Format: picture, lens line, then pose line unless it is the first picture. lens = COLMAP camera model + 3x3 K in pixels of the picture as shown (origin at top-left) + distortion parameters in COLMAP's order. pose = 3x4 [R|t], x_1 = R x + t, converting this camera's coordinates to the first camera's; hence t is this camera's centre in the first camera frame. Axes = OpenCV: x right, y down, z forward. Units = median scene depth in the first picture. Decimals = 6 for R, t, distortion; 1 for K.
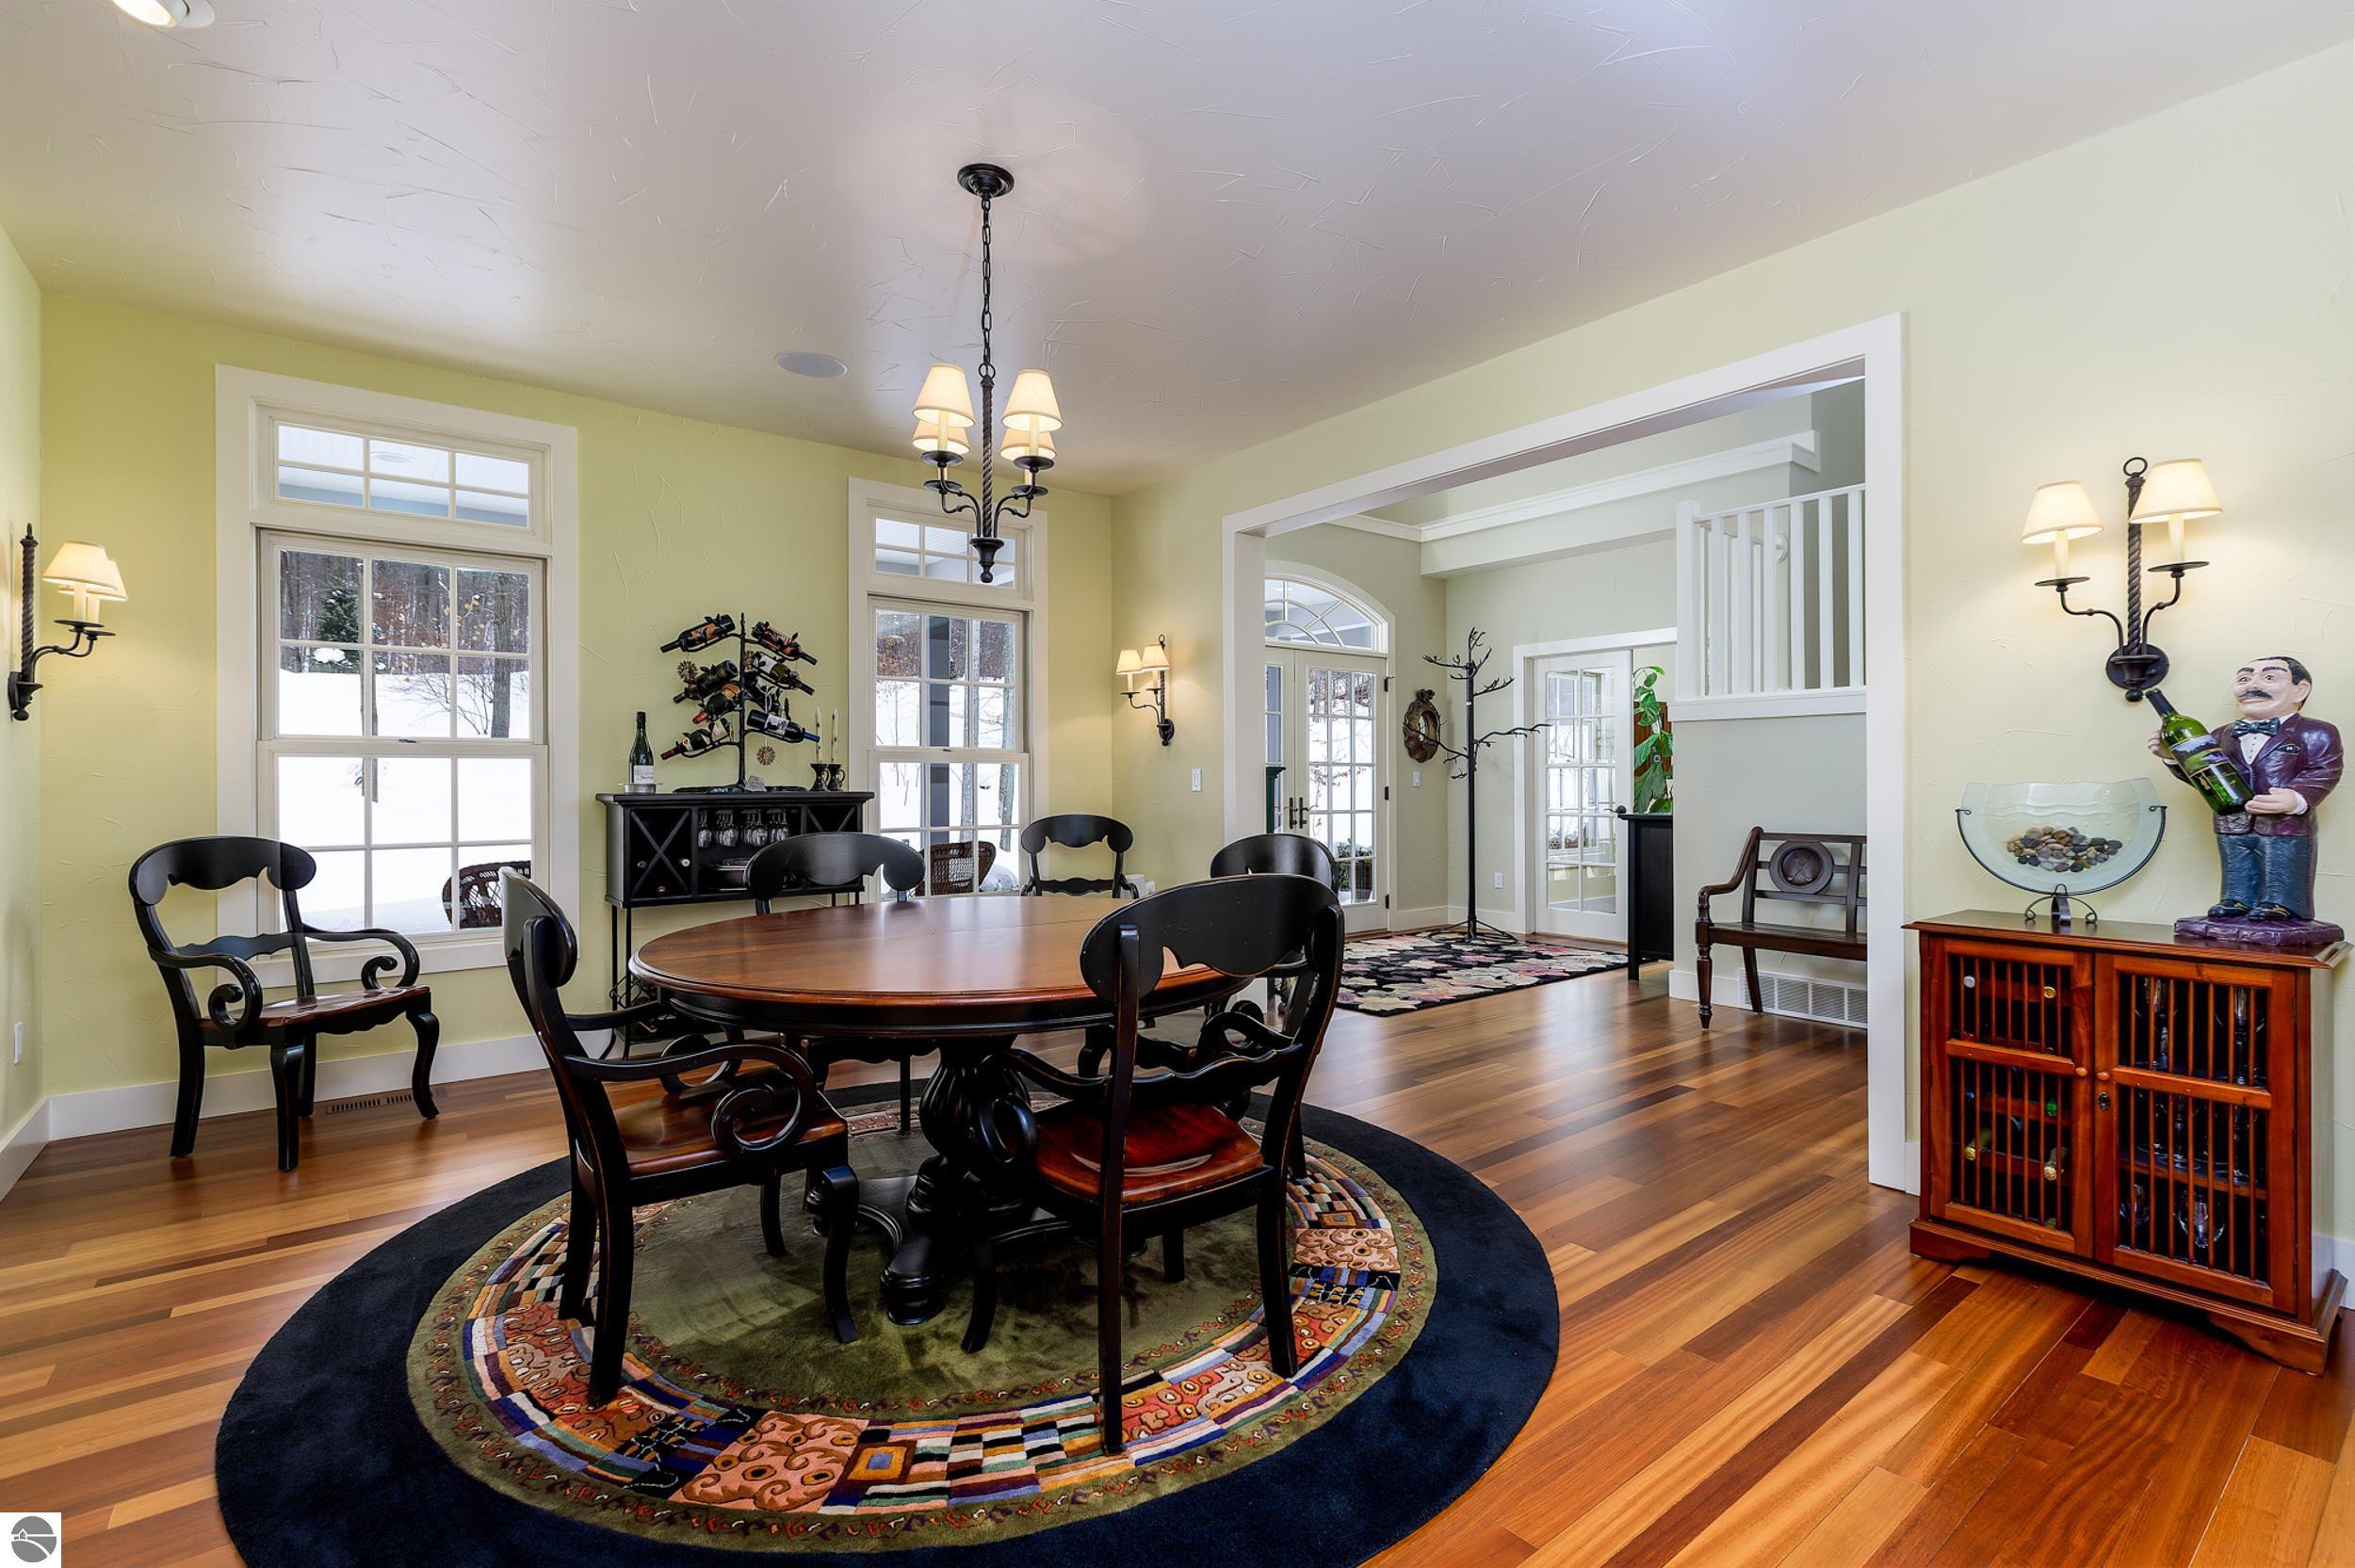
lens RADIAL K [[1066.0, 0, 1176.7], [0, 1066.0, 779.6], [0, 0, 1]] dist [0.002390, 0.000469]
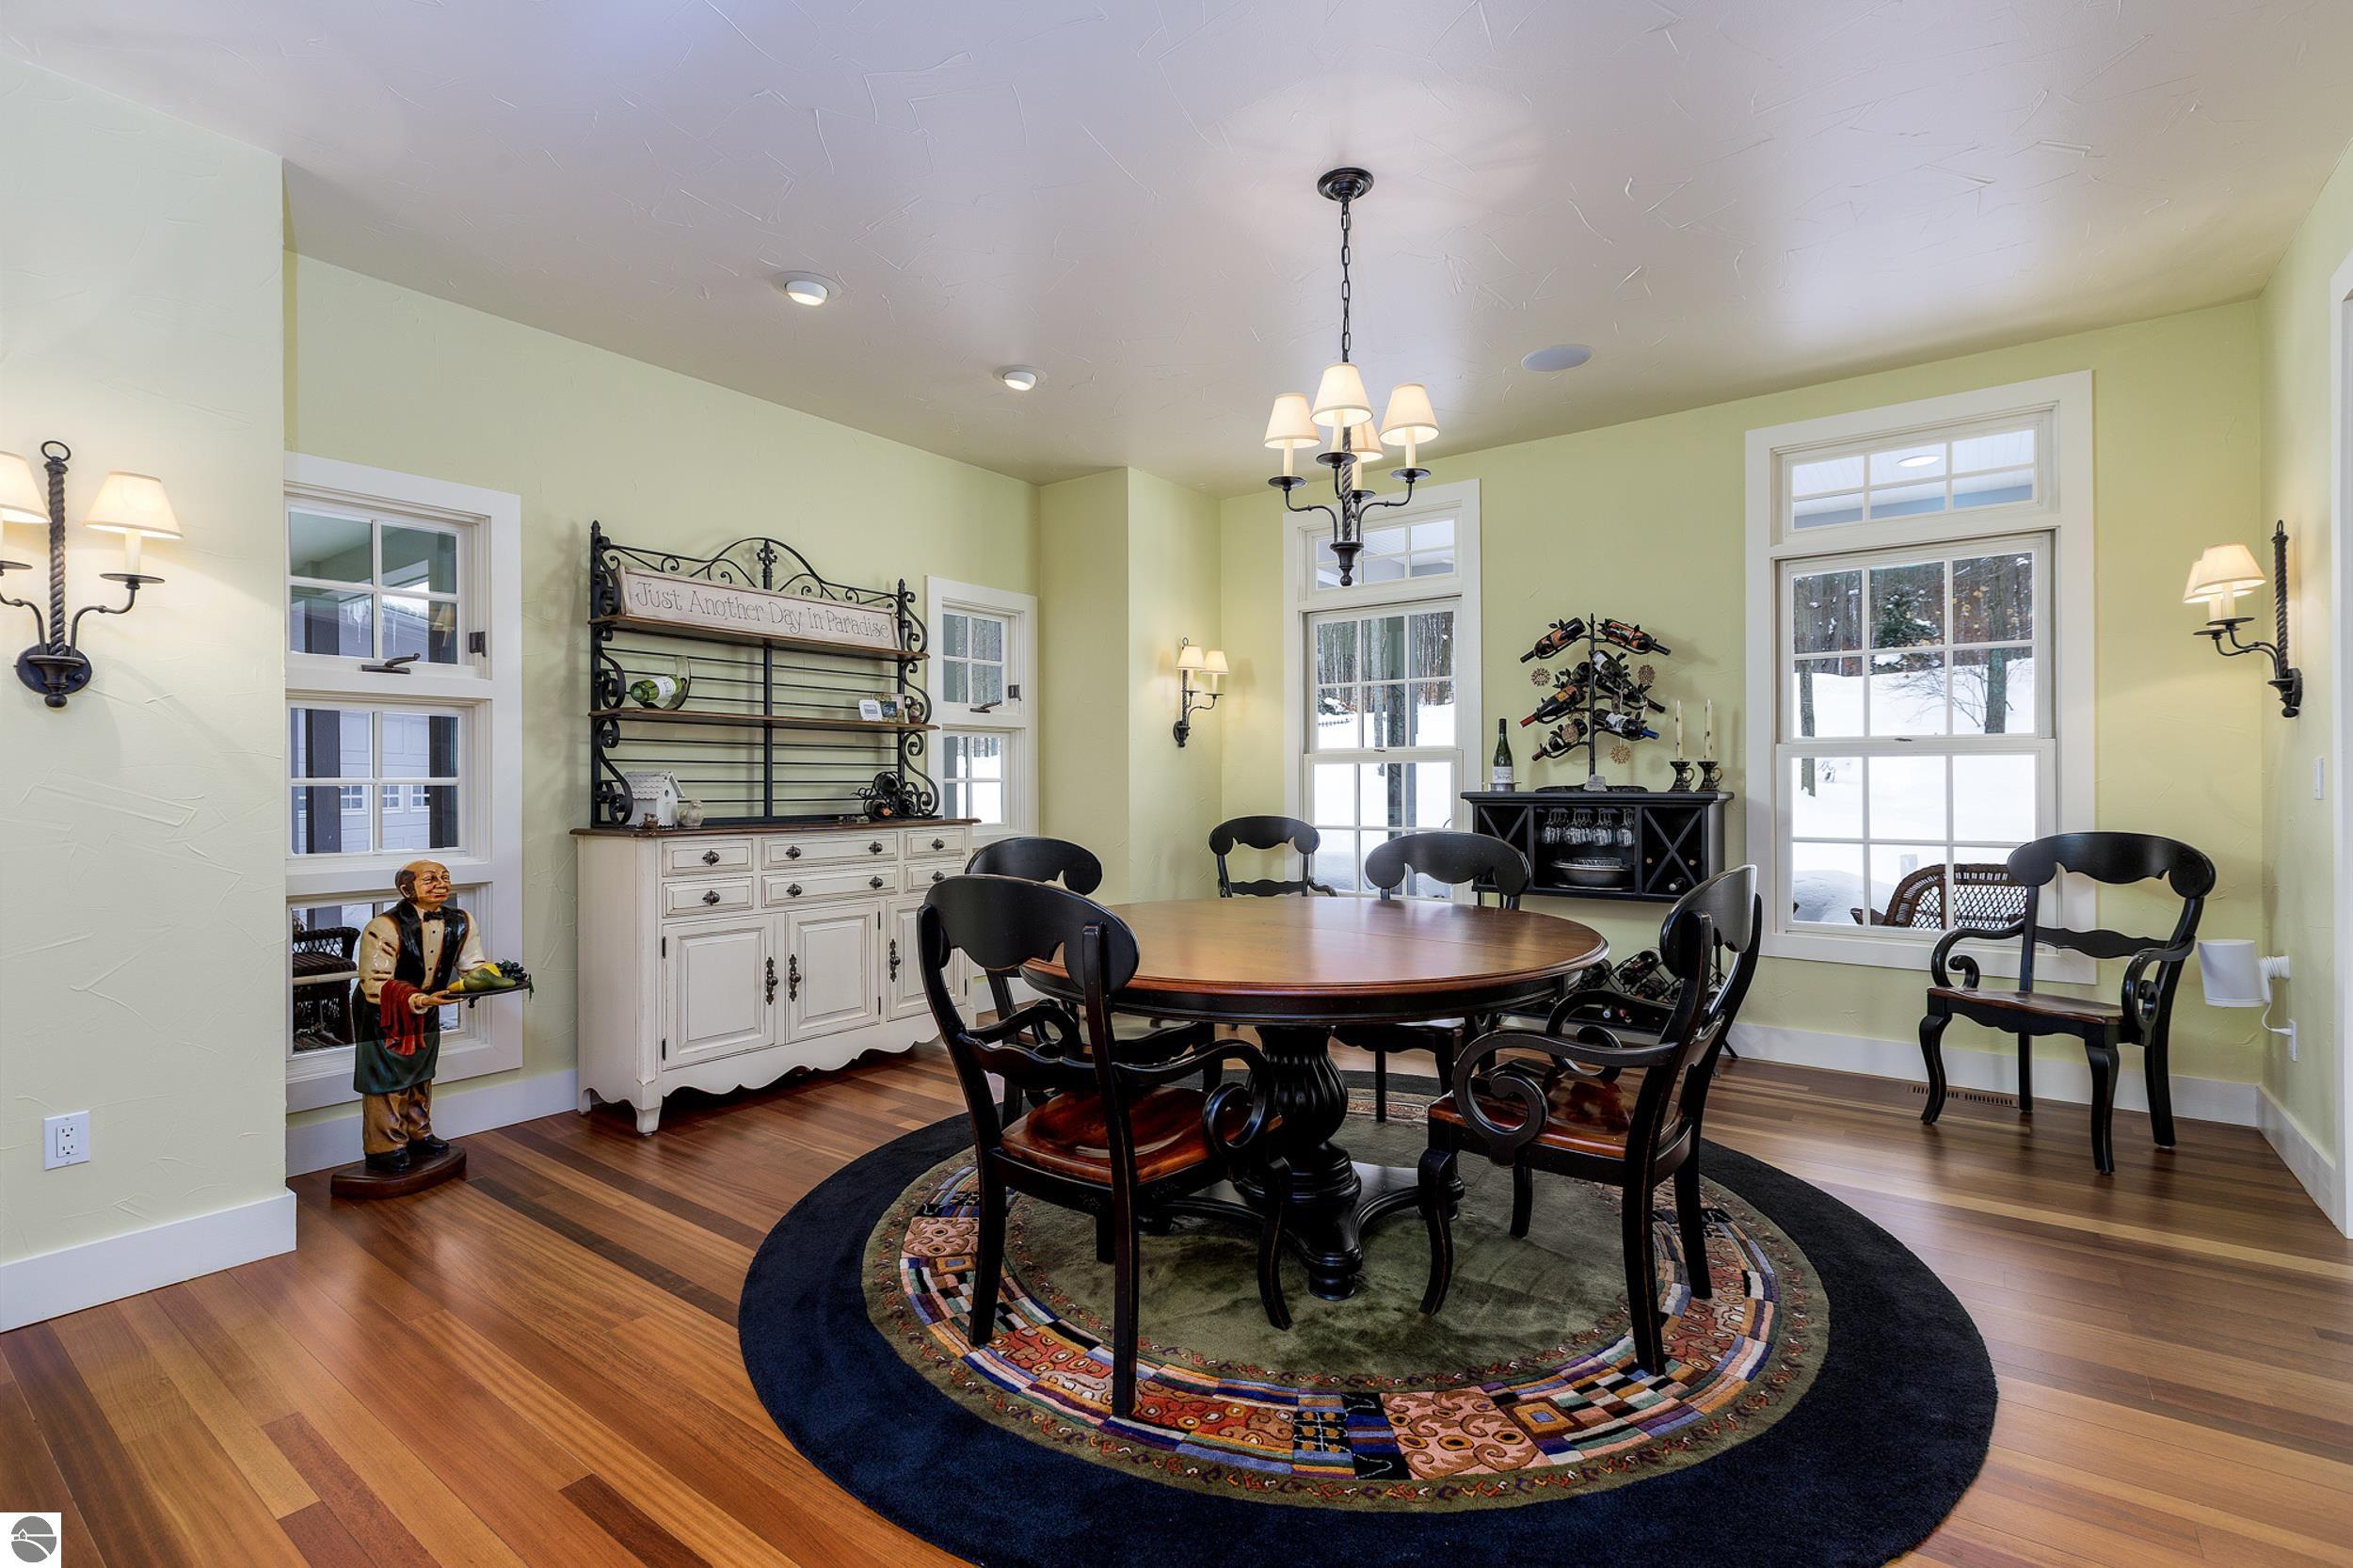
lens RADIAL K [[1065.2, 0, 1175.7], [0, 1065.2, 779.6], [0, 0, 1]] dist [0.002390, 0.000469]
pose [[0.266538, -0.000502, -0.963824, 0.472801], [0.002647, 0.999996, 0.000211, -0.000806], [0.963821, -0.002608, 0.266538, 0.368478]]
